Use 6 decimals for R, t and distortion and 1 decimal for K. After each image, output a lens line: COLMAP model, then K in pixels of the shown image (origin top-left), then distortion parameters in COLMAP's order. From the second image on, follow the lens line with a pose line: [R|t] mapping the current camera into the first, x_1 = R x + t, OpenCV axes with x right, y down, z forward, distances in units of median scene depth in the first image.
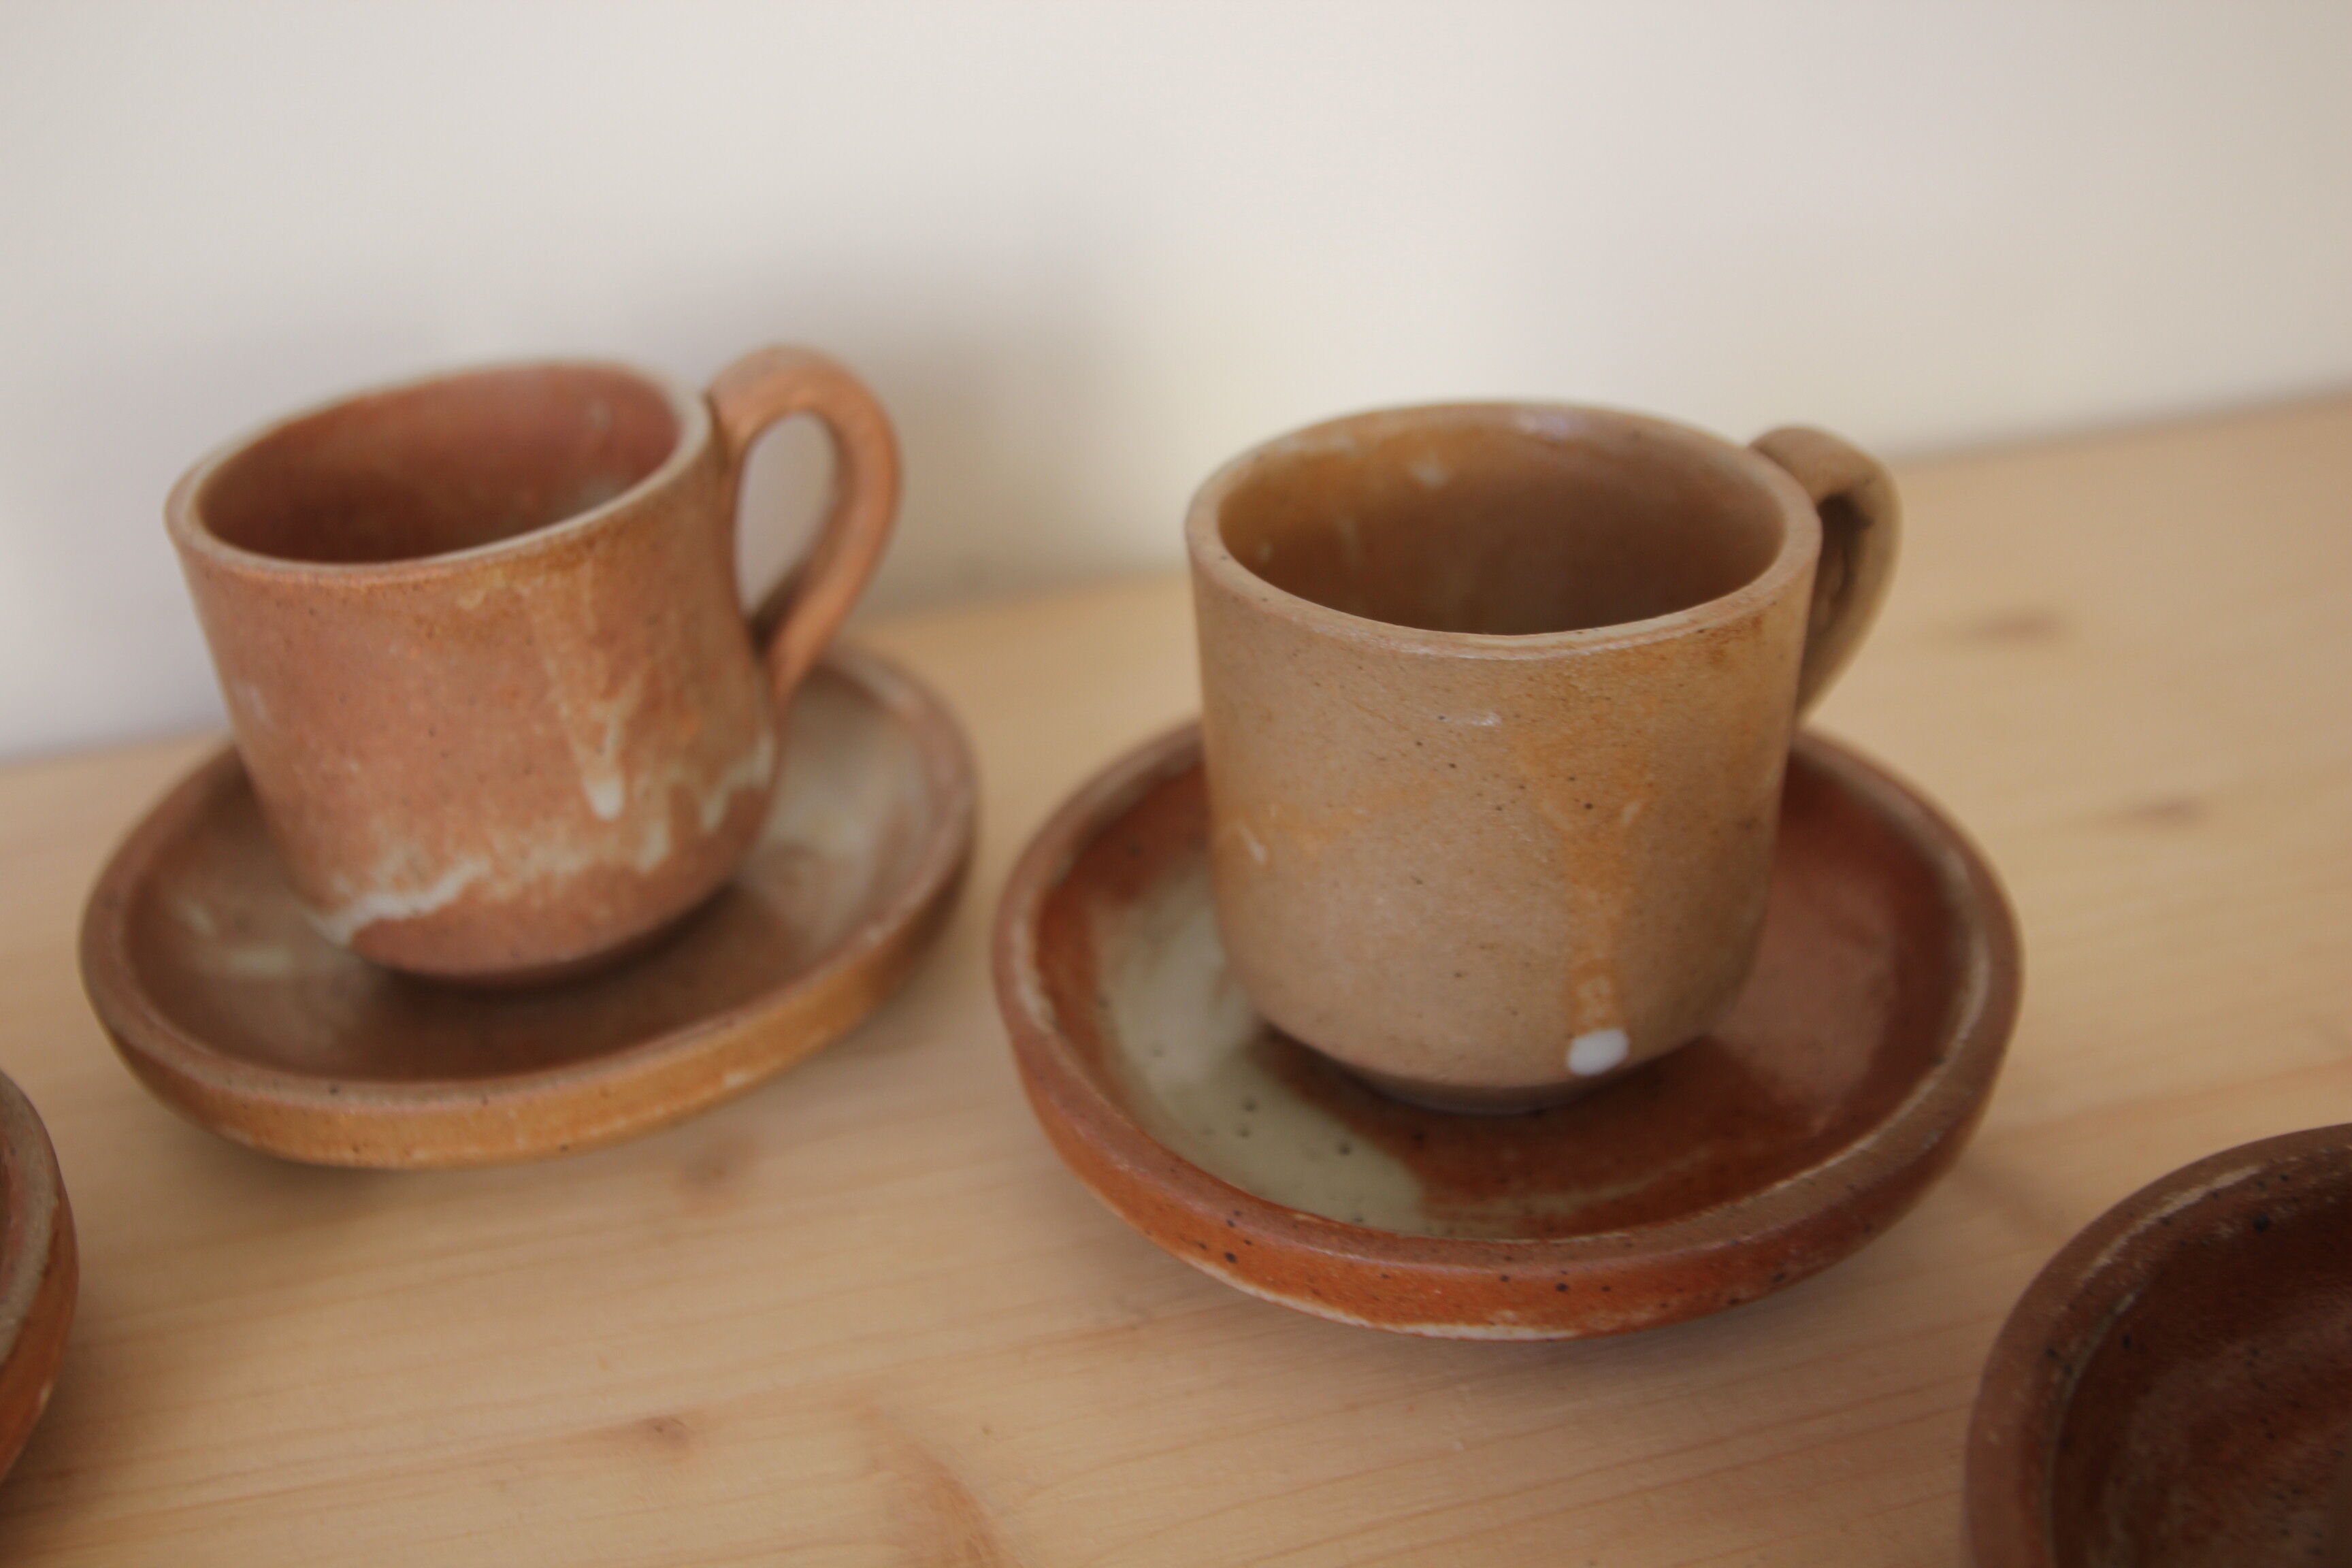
lens RADIAL K [[2253.8, 0, 1176.0], [0, 2253.8, 784.0], [0, 0, 1]] dist [-0.133694, 0.090673]
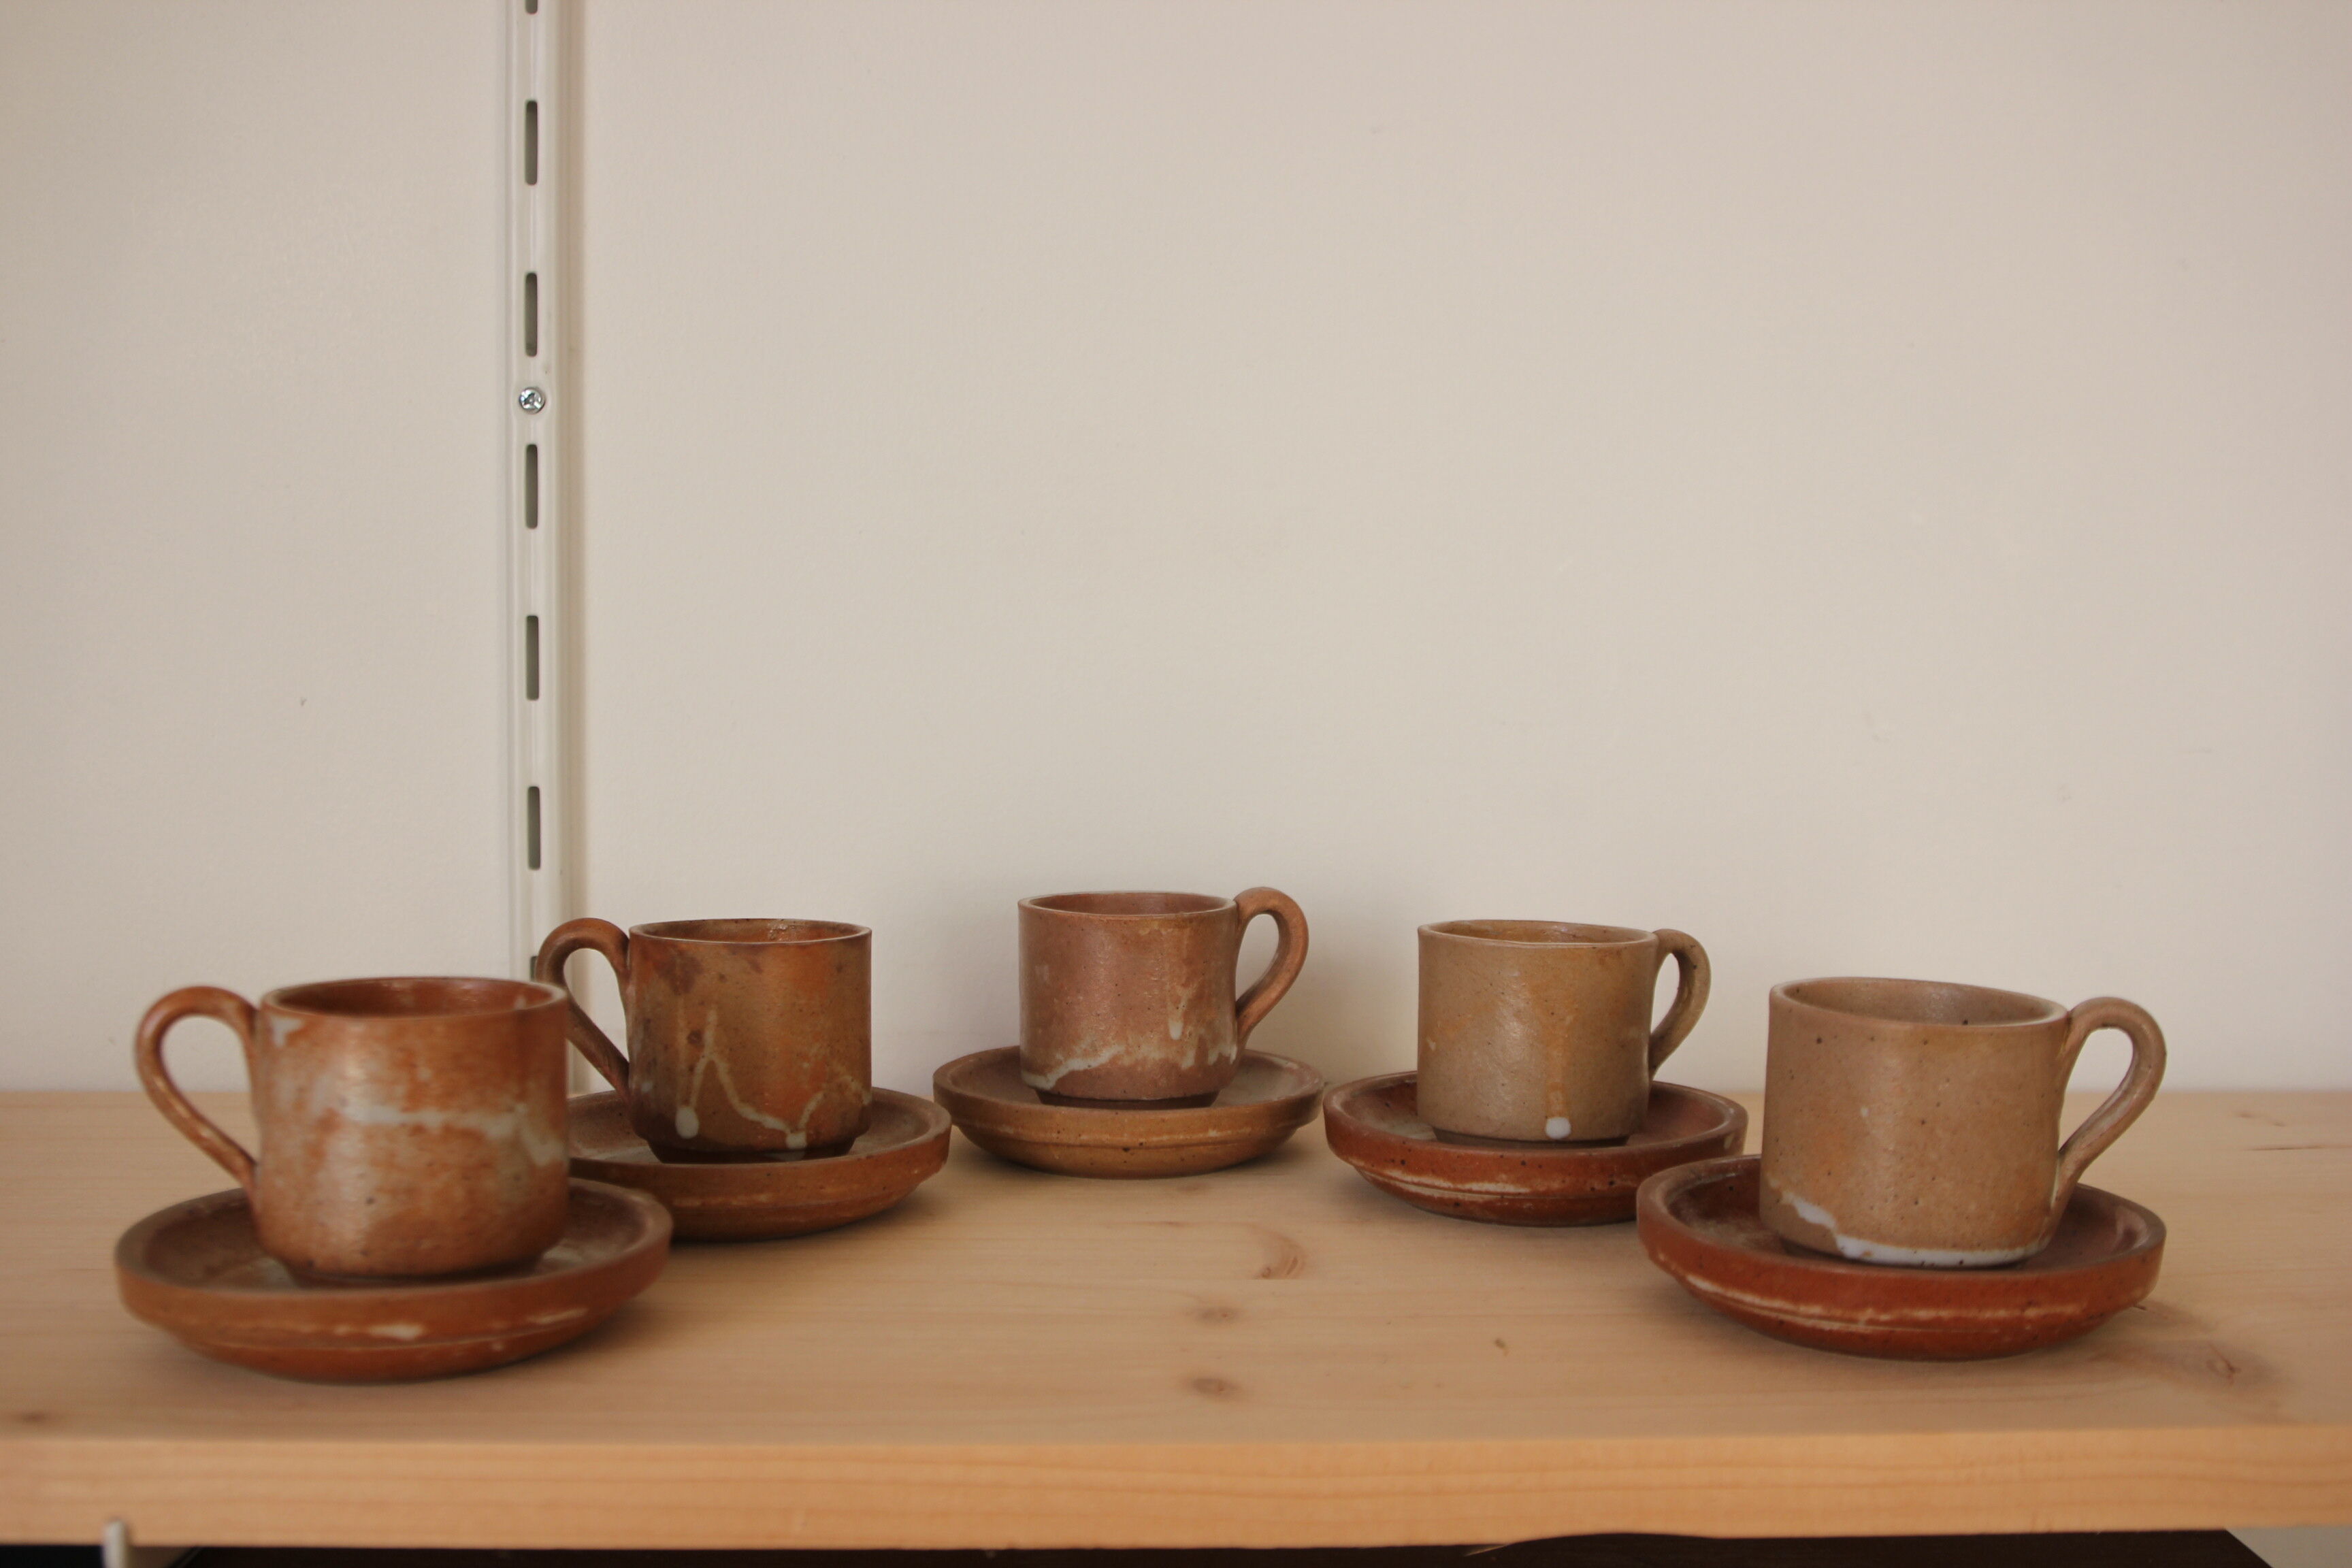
lens RADIAL K [[2304.1, 0, 1176.0], [0, 2304.1, 784.0], [0, 0, 1]] dist [-0.114704, 0.102251]
pose [[0.981409, 0.083350, -0.172885, 0.167948], [-0.154479, 0.877601, -0.453821, 0.952092], [0.113898, 0.472091, 0.874161, -1.394958]]
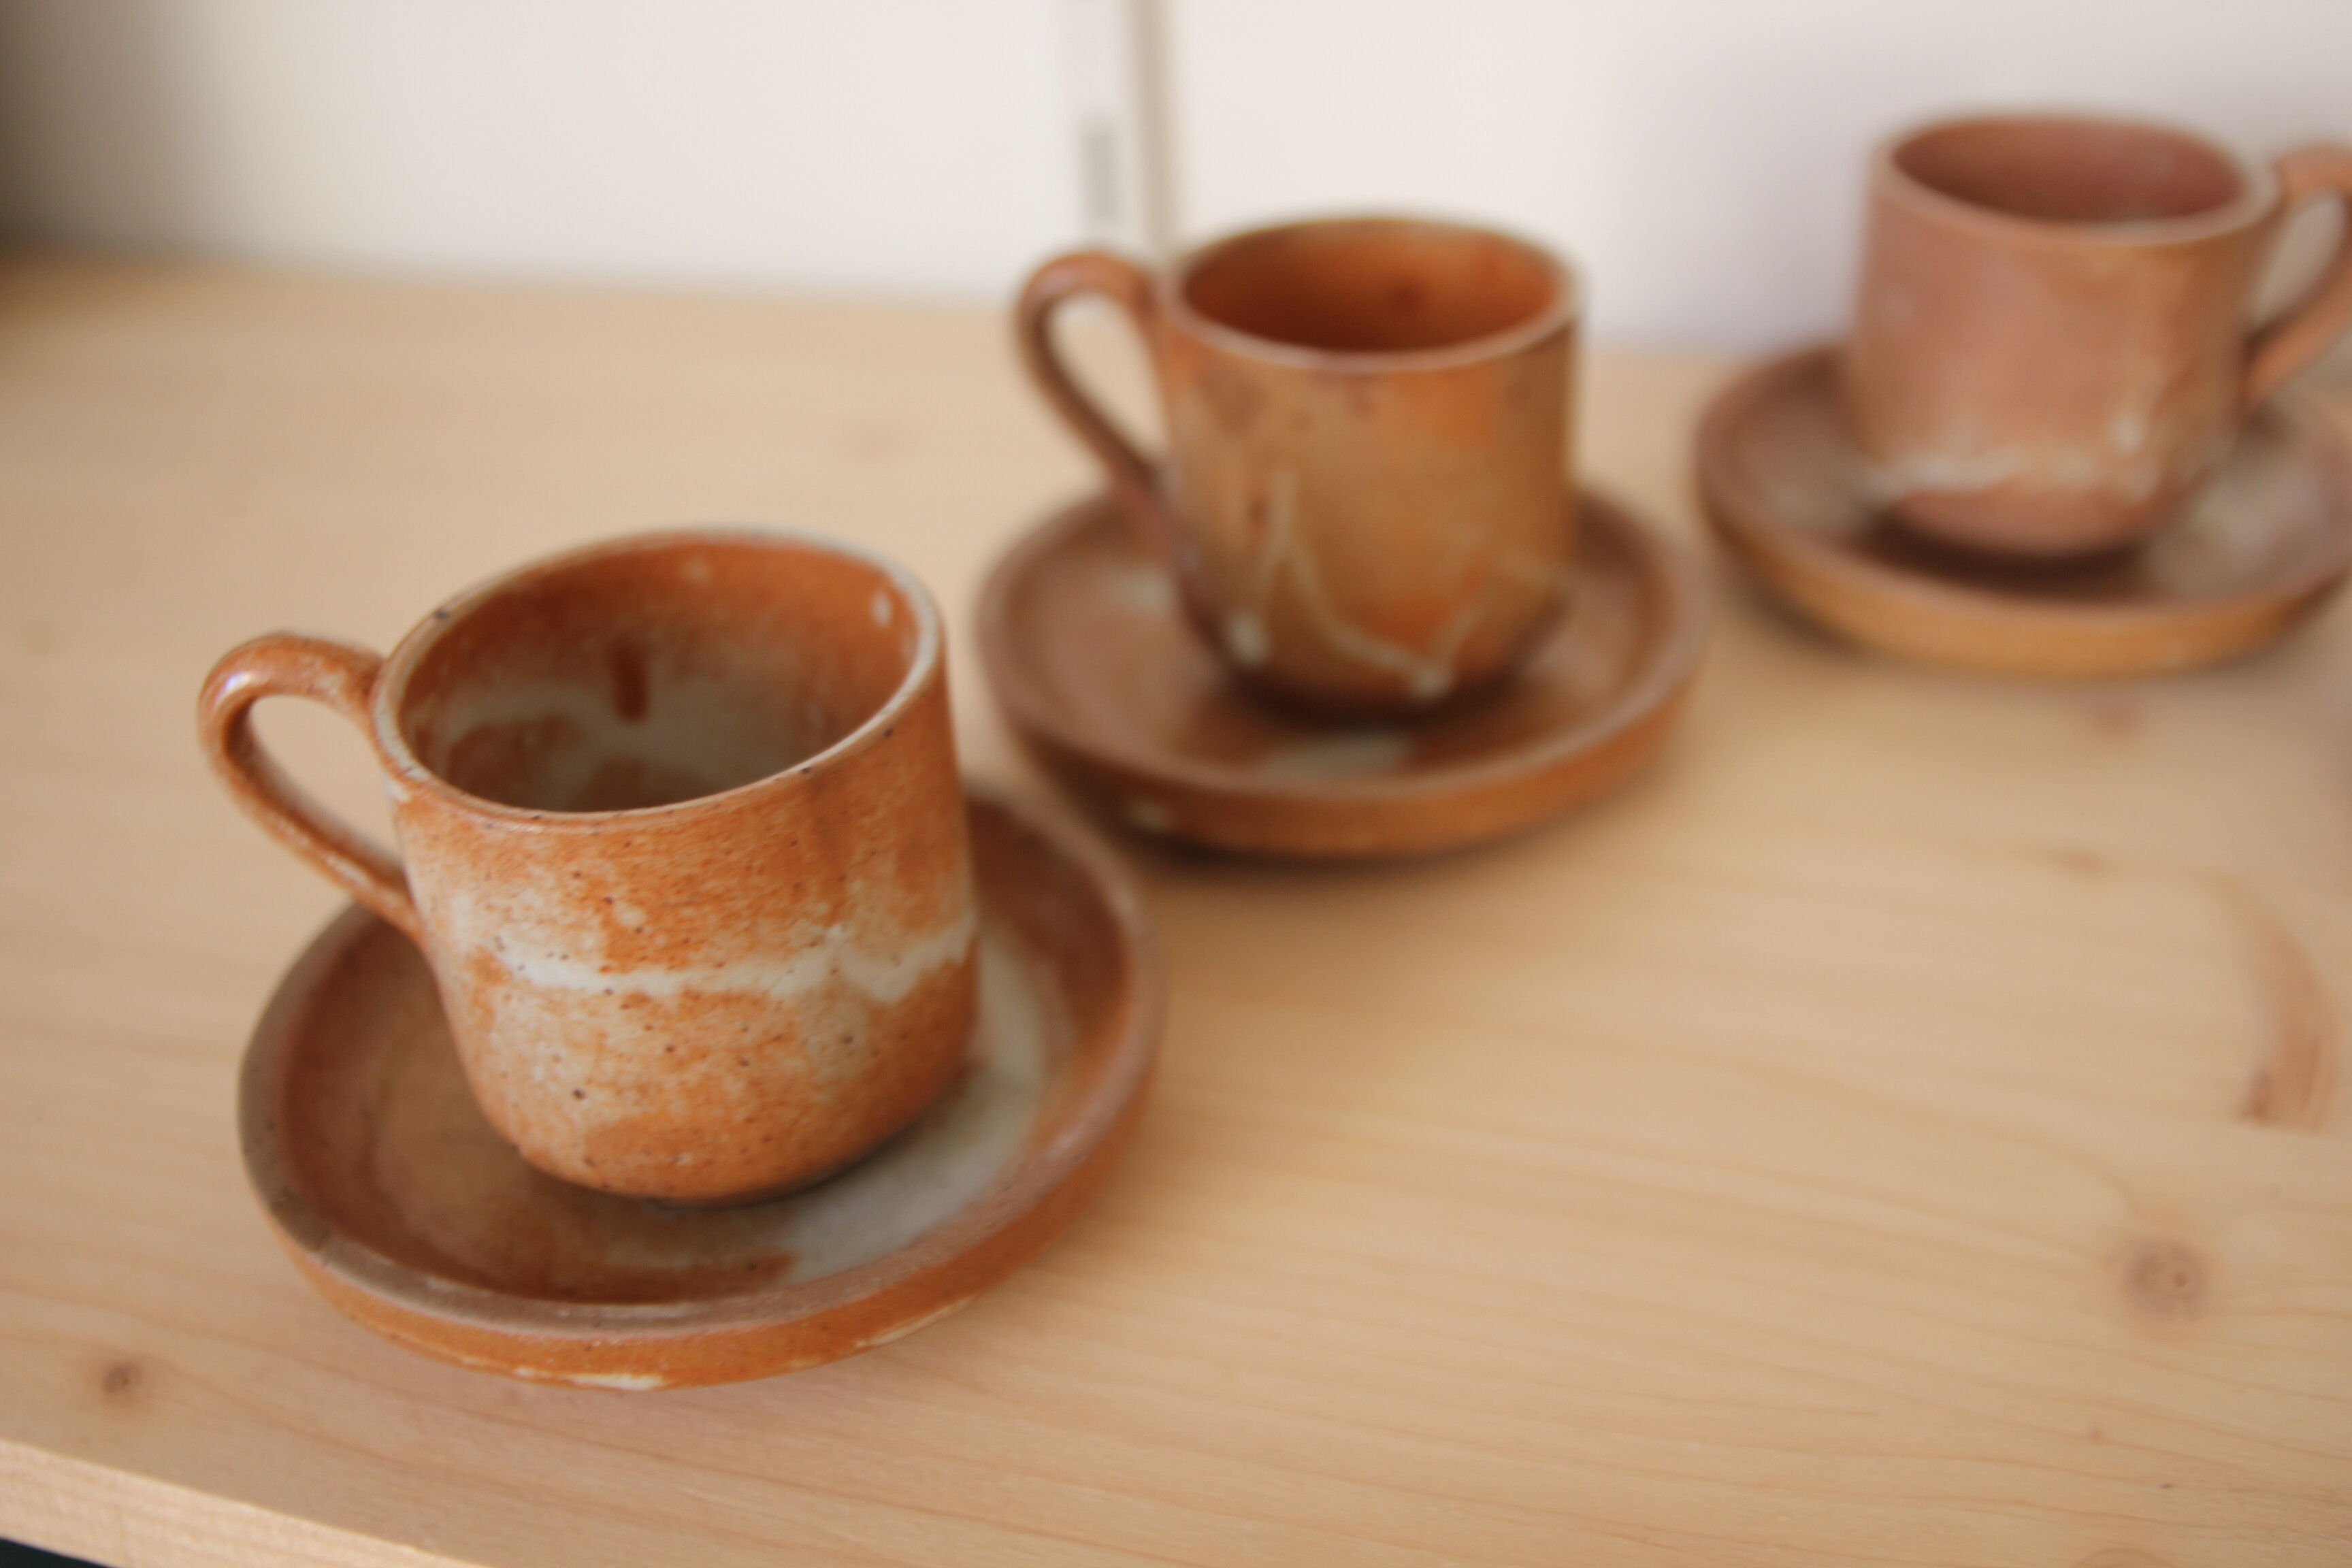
lens RADIAL K [[2253.8, 0, 1176.0], [0, 2253.8, 784.0], [0, 0, 1]] dist [-0.133694, 0.090673]
pose [[0.876016, 0.284920, -0.389124, -0.185426], [-0.254190, 0.958441, 0.129535, 0.191934], [0.409859, -0.014563, 0.912033, -0.496073]]
